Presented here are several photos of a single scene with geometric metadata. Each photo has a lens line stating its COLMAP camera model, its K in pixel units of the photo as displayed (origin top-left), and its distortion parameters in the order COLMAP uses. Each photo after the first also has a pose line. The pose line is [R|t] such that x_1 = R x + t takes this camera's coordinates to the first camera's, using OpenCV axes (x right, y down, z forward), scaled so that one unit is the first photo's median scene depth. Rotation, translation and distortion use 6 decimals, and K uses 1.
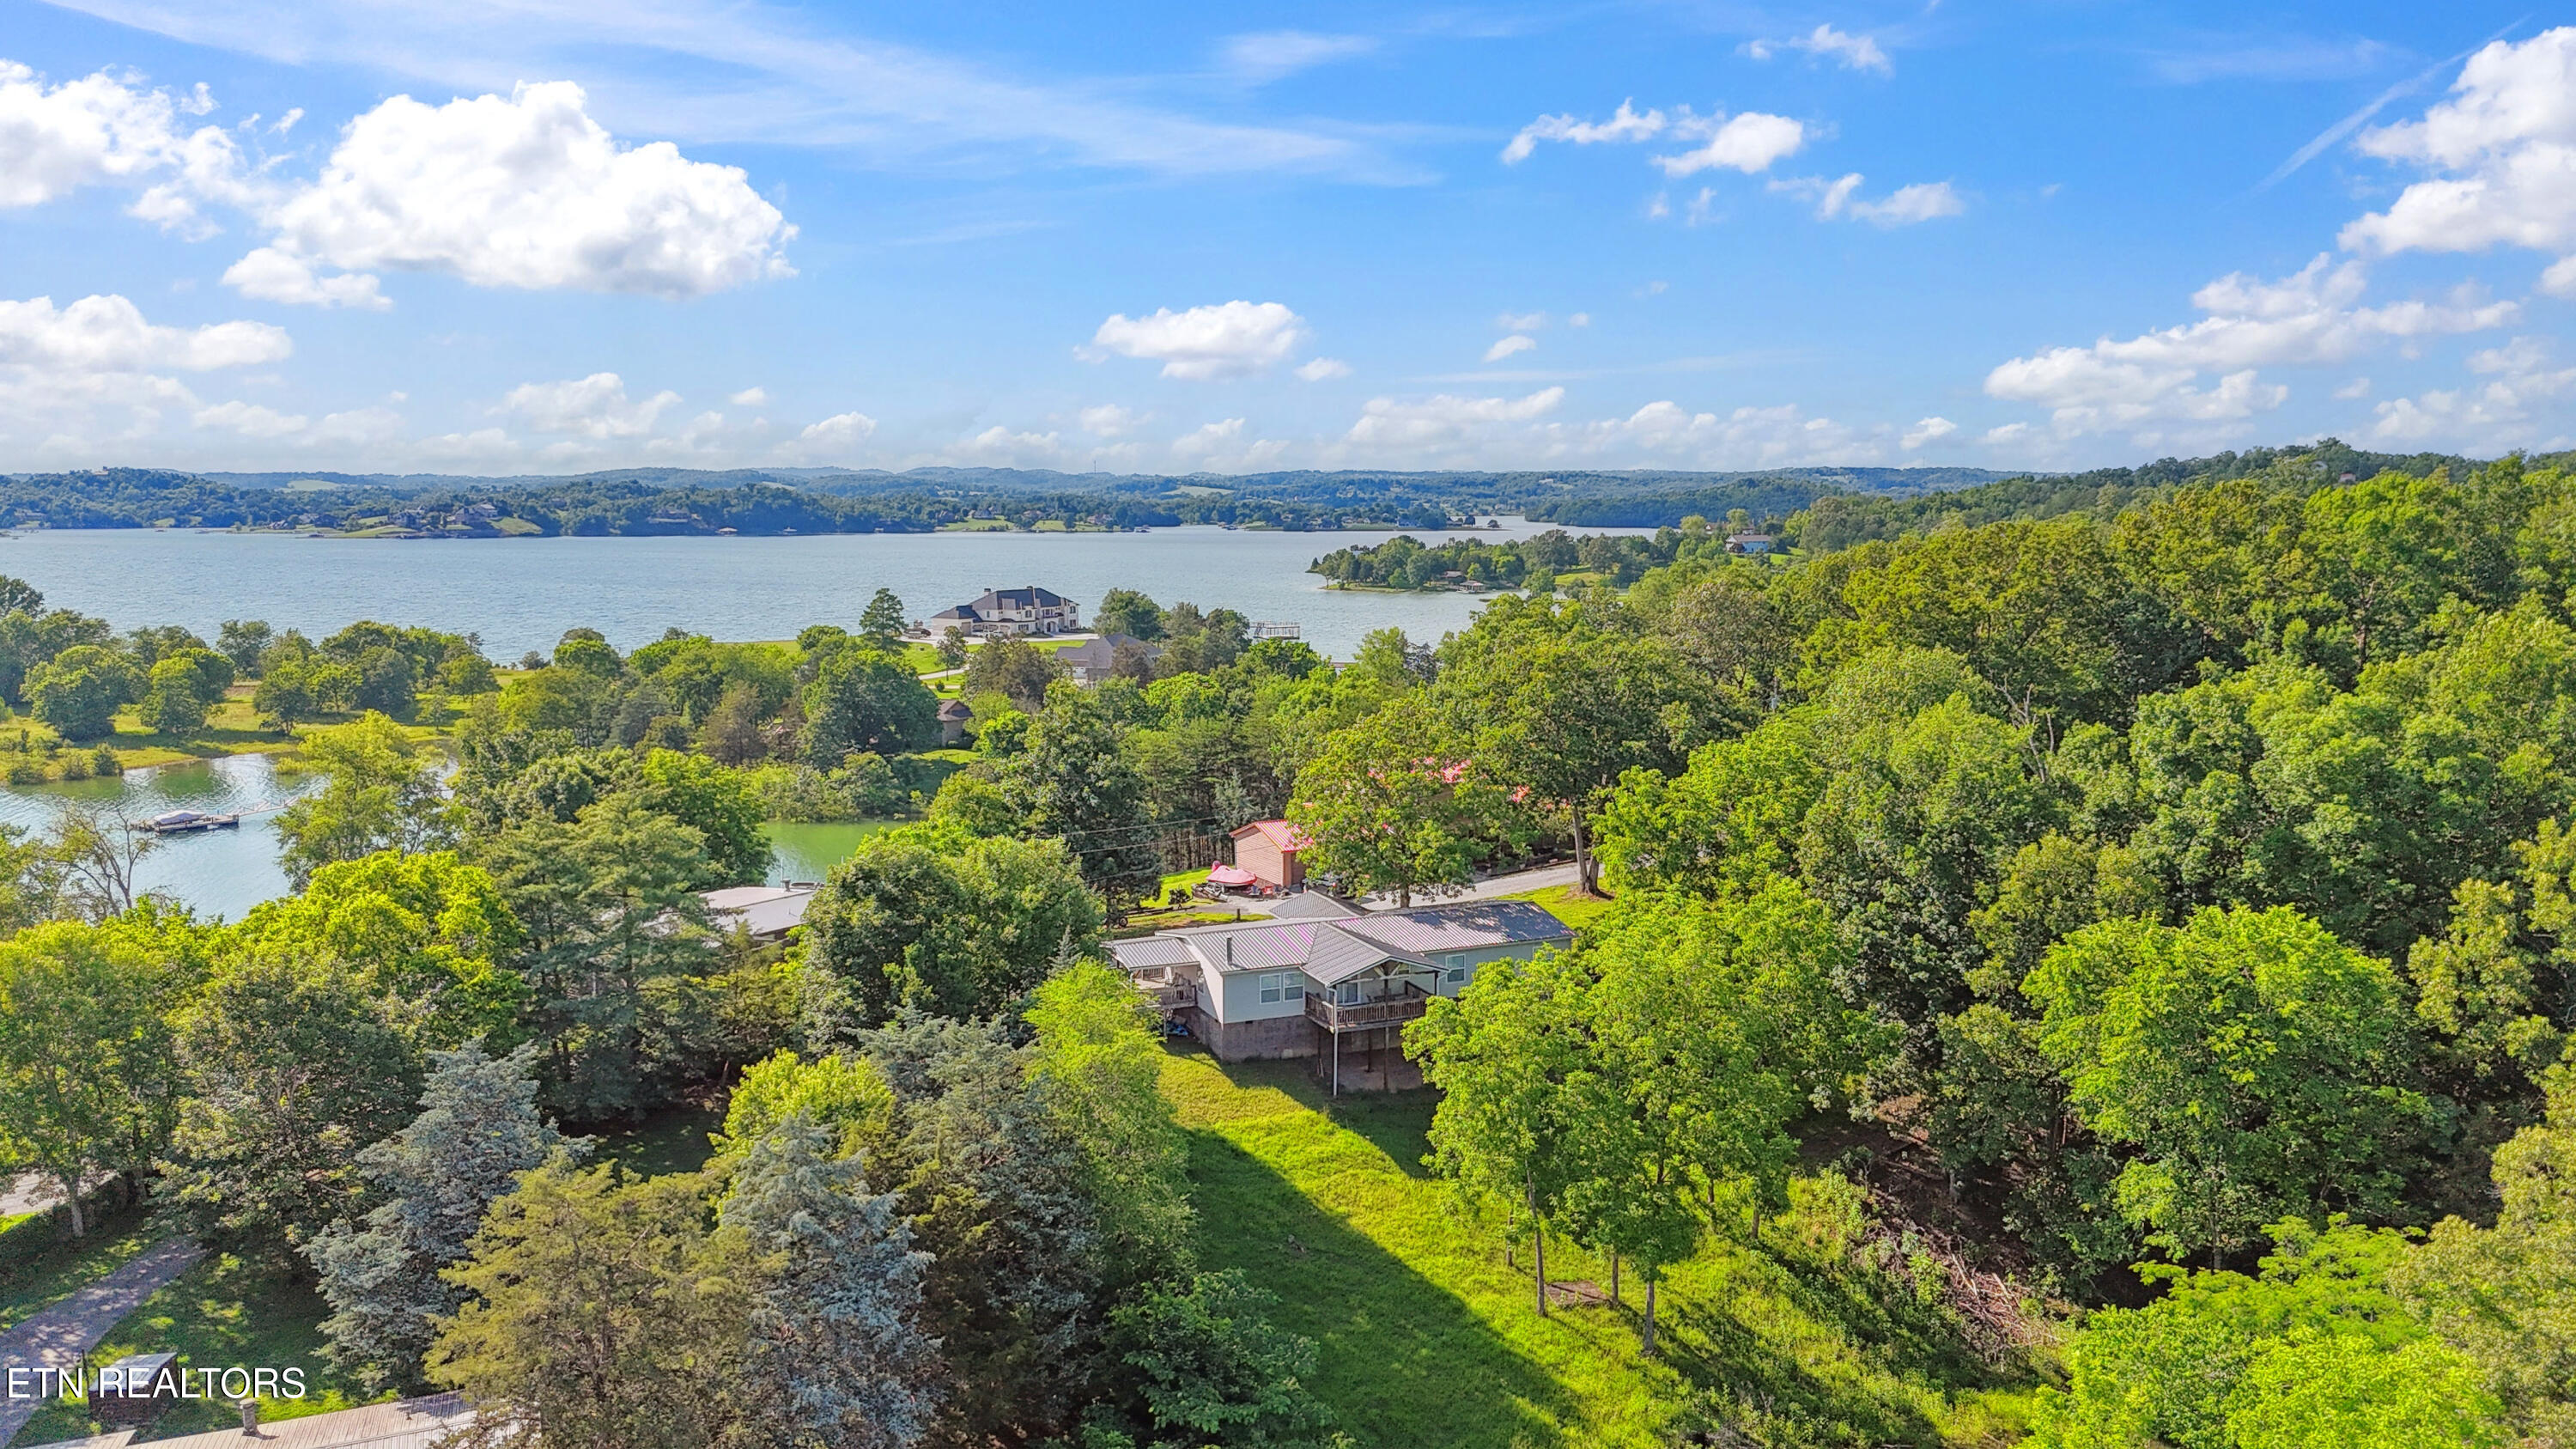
lens RADIAL K [[1894.6, 0, 1288.9], [0, 1894.6, 701.4], [0, 0, 1]] dist [0.100215, -0.115072]
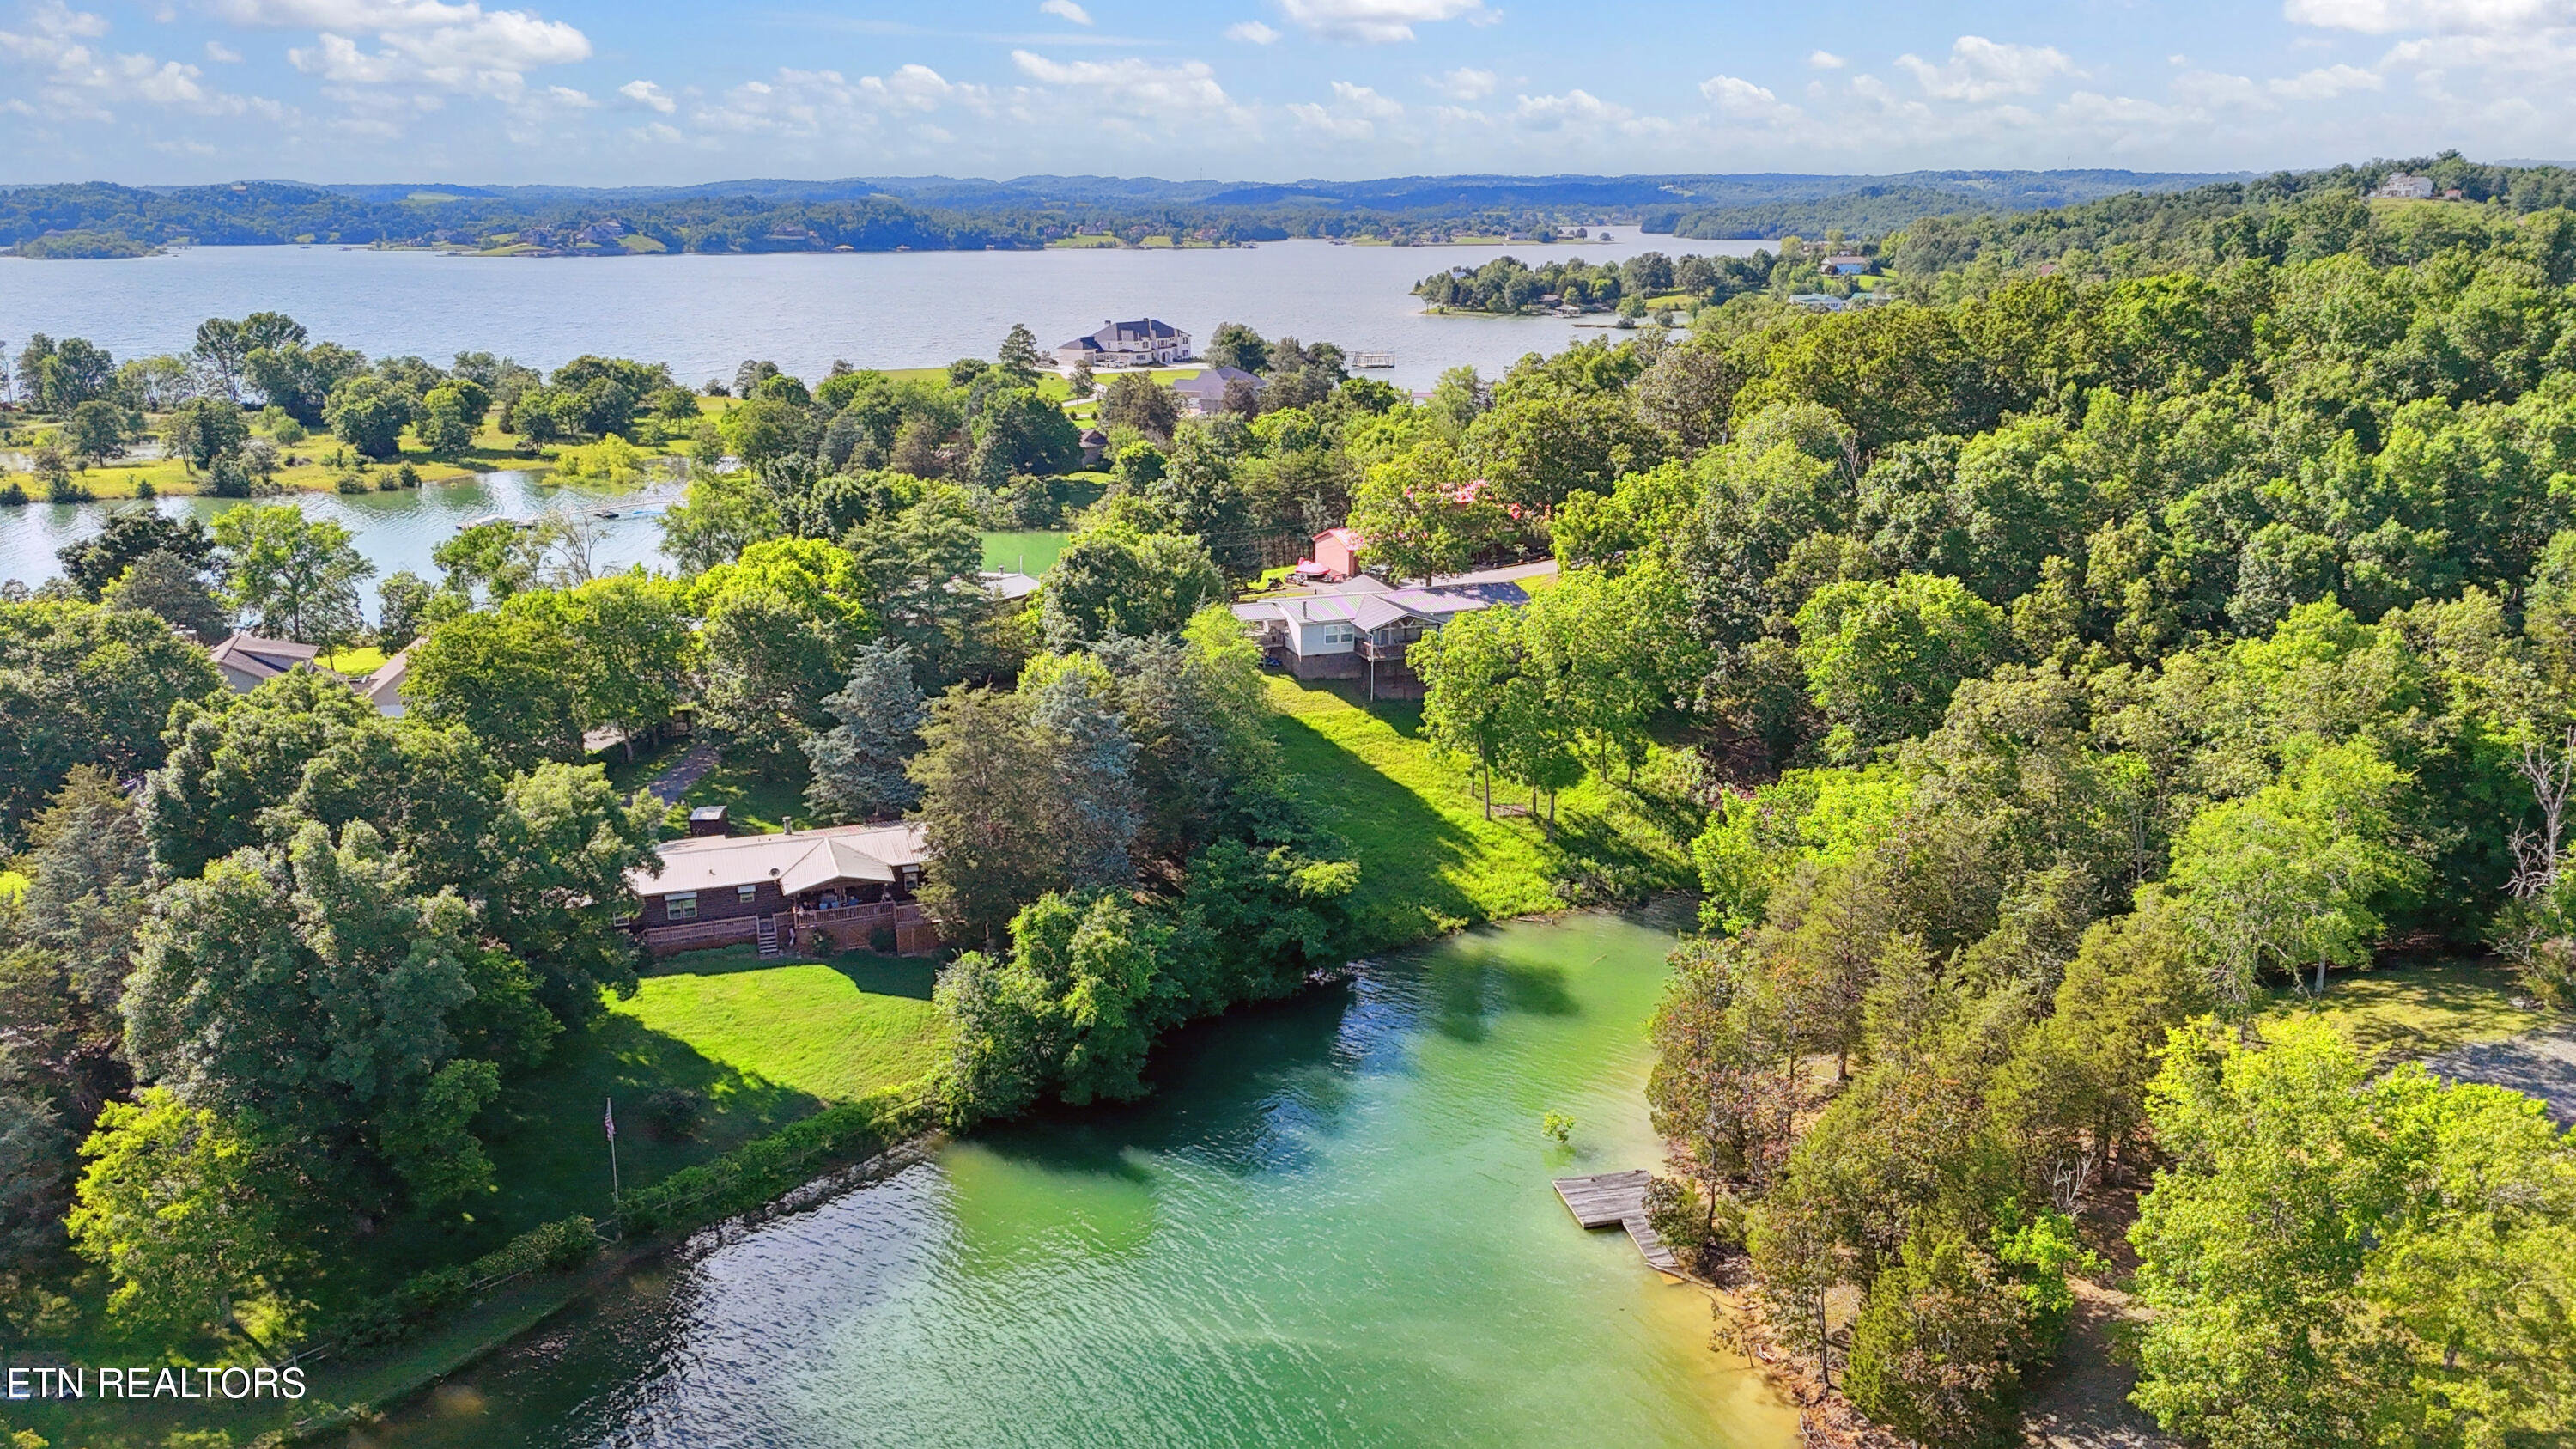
lens RADIAL K [[1894.6, 0, 1288.9], [0, 1894.6, 701.4], [0, 0, 1]] dist [0.100215, -0.115072]
pose [[0.998387, 0.010036, -0.055873, 0.036001], [-0.001704, 0.989102, 0.147222, -0.018373], [0.056742, -0.146890, 0.987524, -0.455048]]
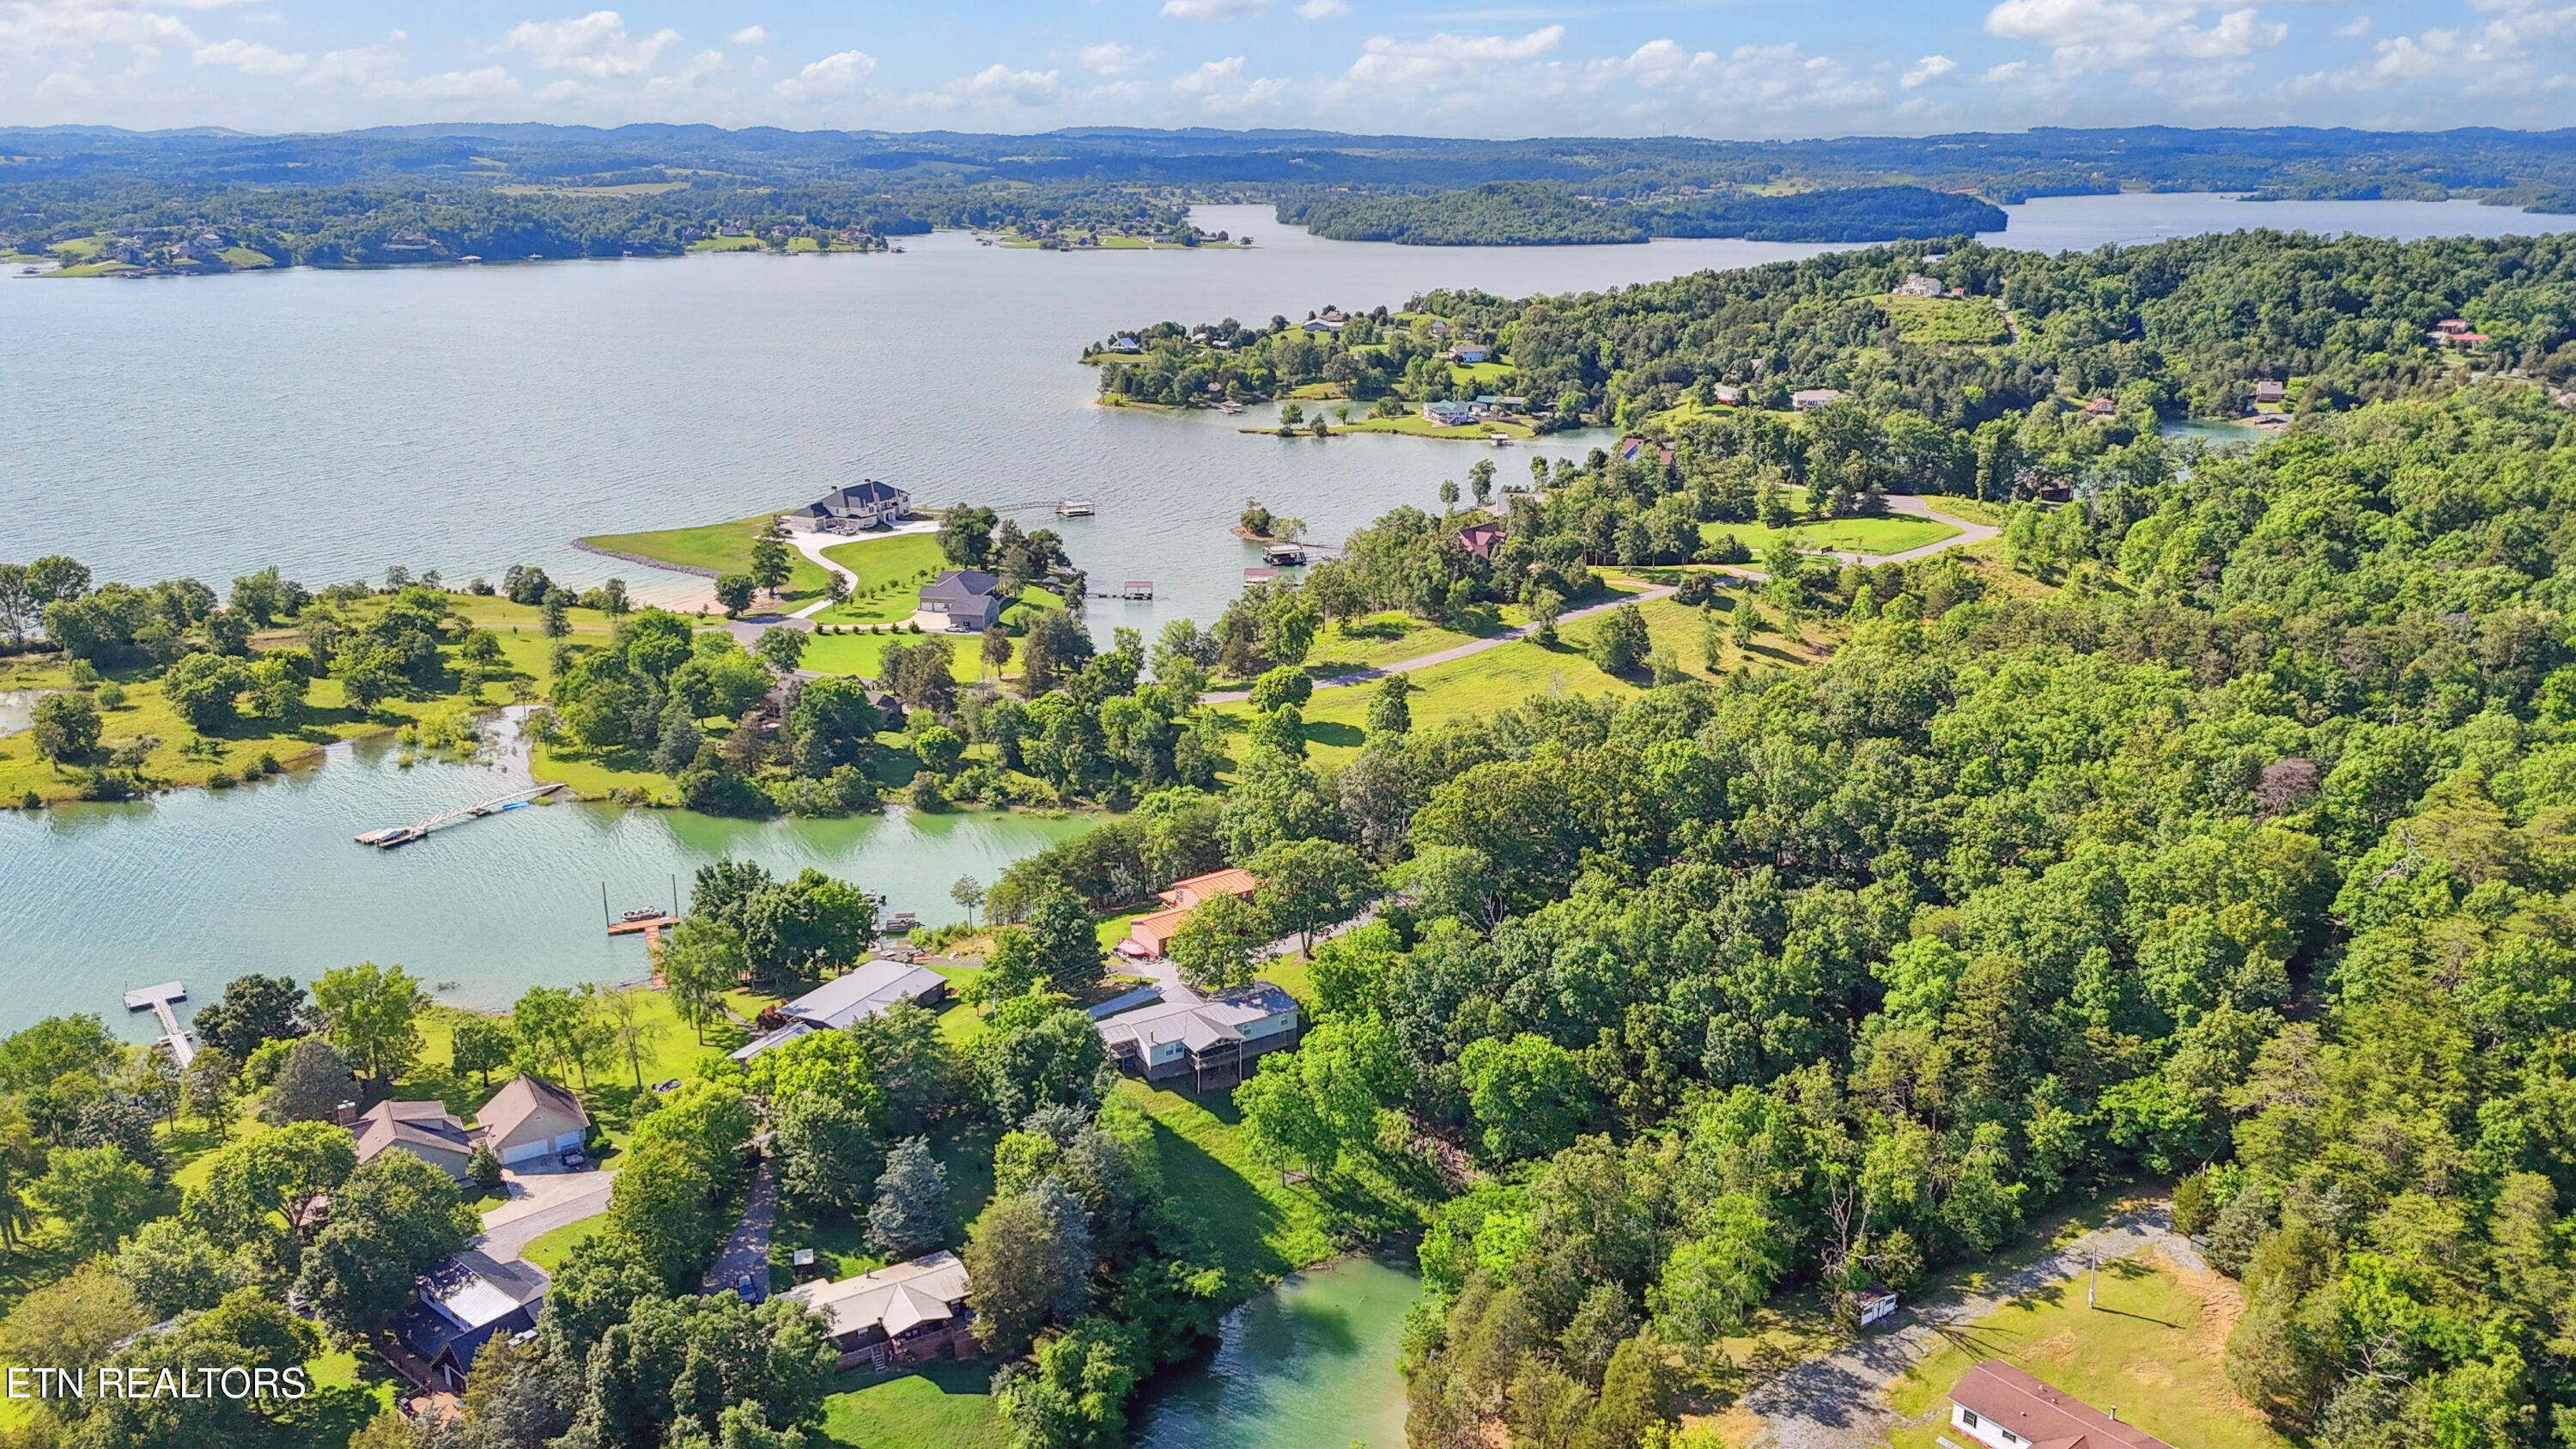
lens RADIAL K [[1894.6, 0, 1288.9], [0, 1894.6, 701.4], [0, 0, 1]] dist [0.100215, -0.115072]
pose [[0.991582, -0.035047, 0.124645, -0.120186], [0.012619, 0.984246, 0.176352, -0.583782], [-0.128862, -0.173294, 0.976403, -1.057251]]
